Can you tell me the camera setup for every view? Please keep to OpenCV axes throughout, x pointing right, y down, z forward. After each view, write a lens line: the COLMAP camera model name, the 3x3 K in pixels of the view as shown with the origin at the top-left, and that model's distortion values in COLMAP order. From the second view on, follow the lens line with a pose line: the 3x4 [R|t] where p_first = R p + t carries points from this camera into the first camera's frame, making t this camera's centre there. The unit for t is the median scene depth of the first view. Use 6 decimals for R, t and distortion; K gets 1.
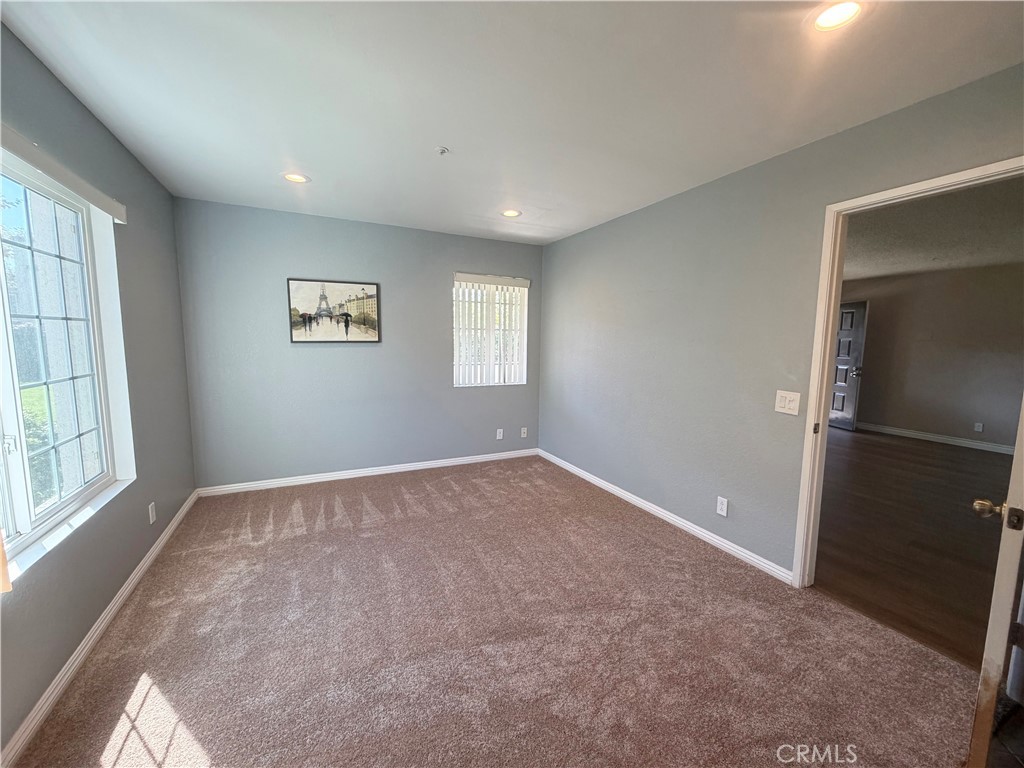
lens RADIAL K [[411.4, 0, 512.3], [0, 411.4, 385.0], [0, 0, 1]] dist [-0.000862, 0.000105]
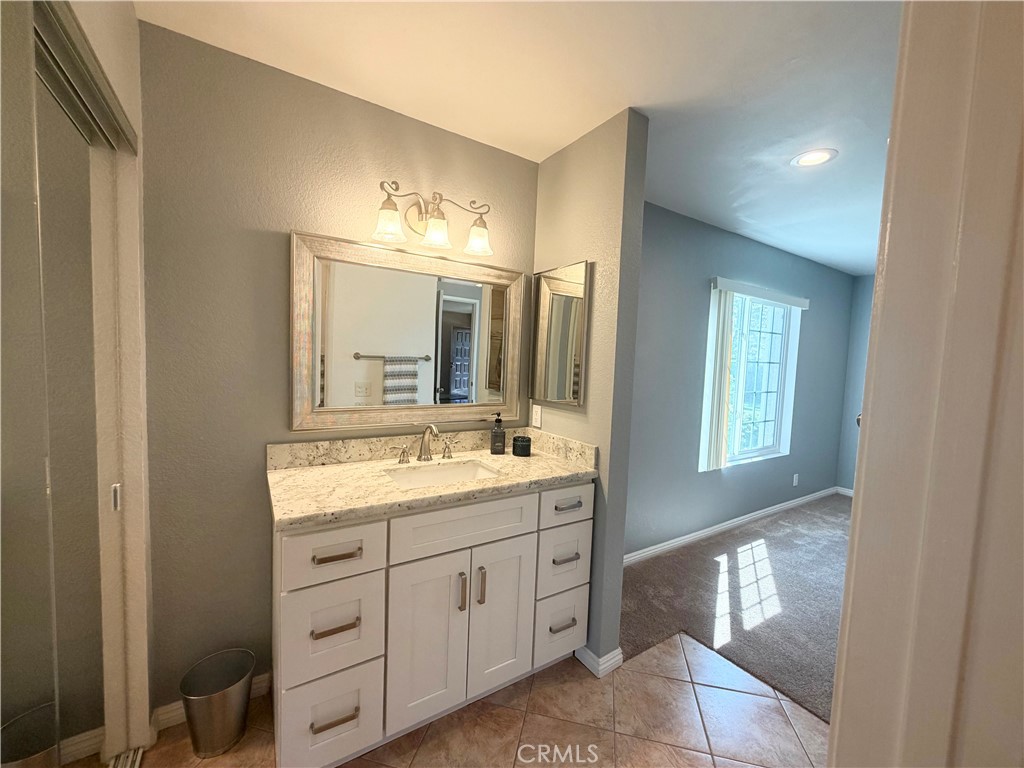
lens RADIAL K [[411.4, 0, 510.8], [0, 411.4, 389.1], [0, 0, 1]] dist [-0.000862, 0.000105]
pose [[0.111873, 0.053991, -0.992255, 0.718405], [-0.154393, 0.987342, 0.036316, 0.083722], [0.981655, 0.149134, 0.118793, -0.432687]]
